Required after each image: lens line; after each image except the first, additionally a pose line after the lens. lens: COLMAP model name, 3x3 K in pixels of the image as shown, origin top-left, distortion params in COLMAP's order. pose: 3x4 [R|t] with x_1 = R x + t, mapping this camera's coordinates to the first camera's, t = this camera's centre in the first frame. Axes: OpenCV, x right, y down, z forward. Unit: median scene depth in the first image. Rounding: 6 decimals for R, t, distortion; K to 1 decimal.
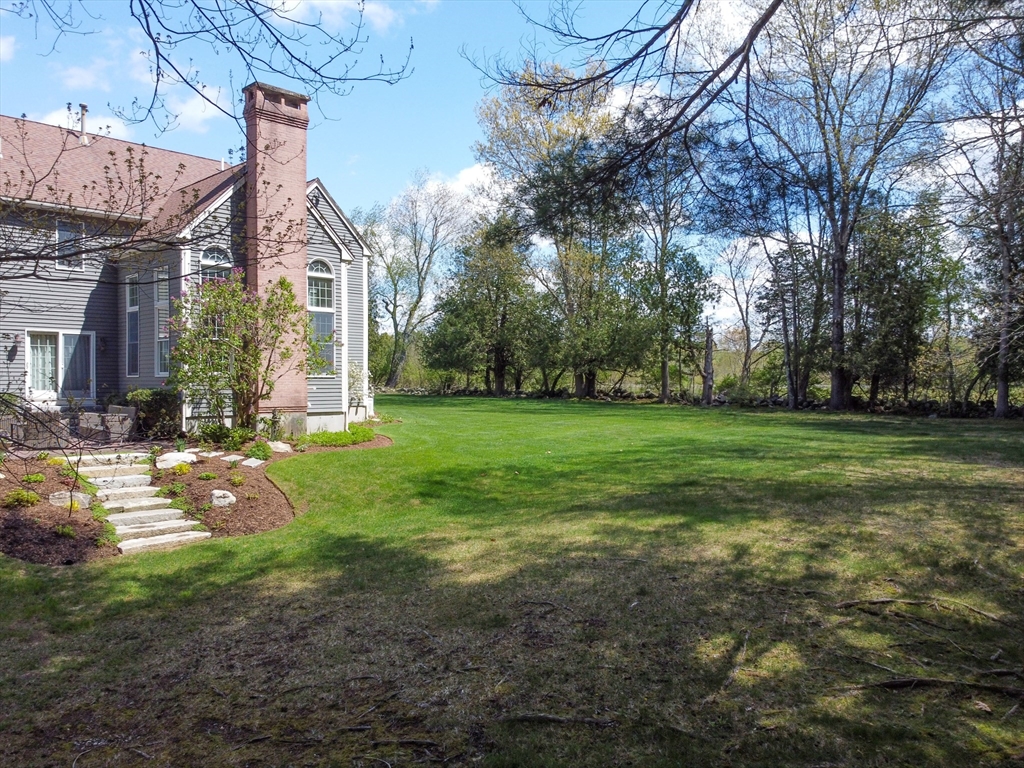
lens RADIAL K [[772.8, 0, 515.4], [0, 772.8, 392.5], [0, 0, 1]] dist [0.000551, 0.004501]
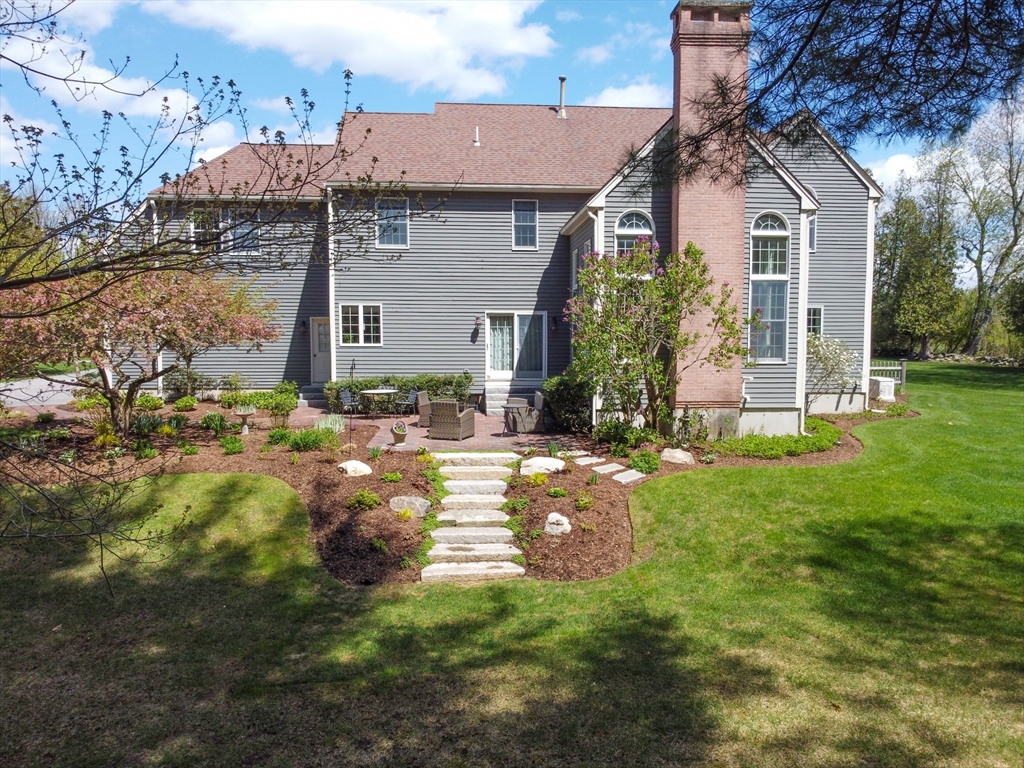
lens RADIAL K [[772.8, 0, 515.4], [0, 772.8, 392.5], [0, 0, 1]] dist [0.000551, 0.004501]
pose [[0.738935, 0.052022, -0.671765, 0.094160], [-0.011664, 0.997853, 0.064445, -0.039624], [0.673676, -0.039785, 0.737955, 0.251169]]
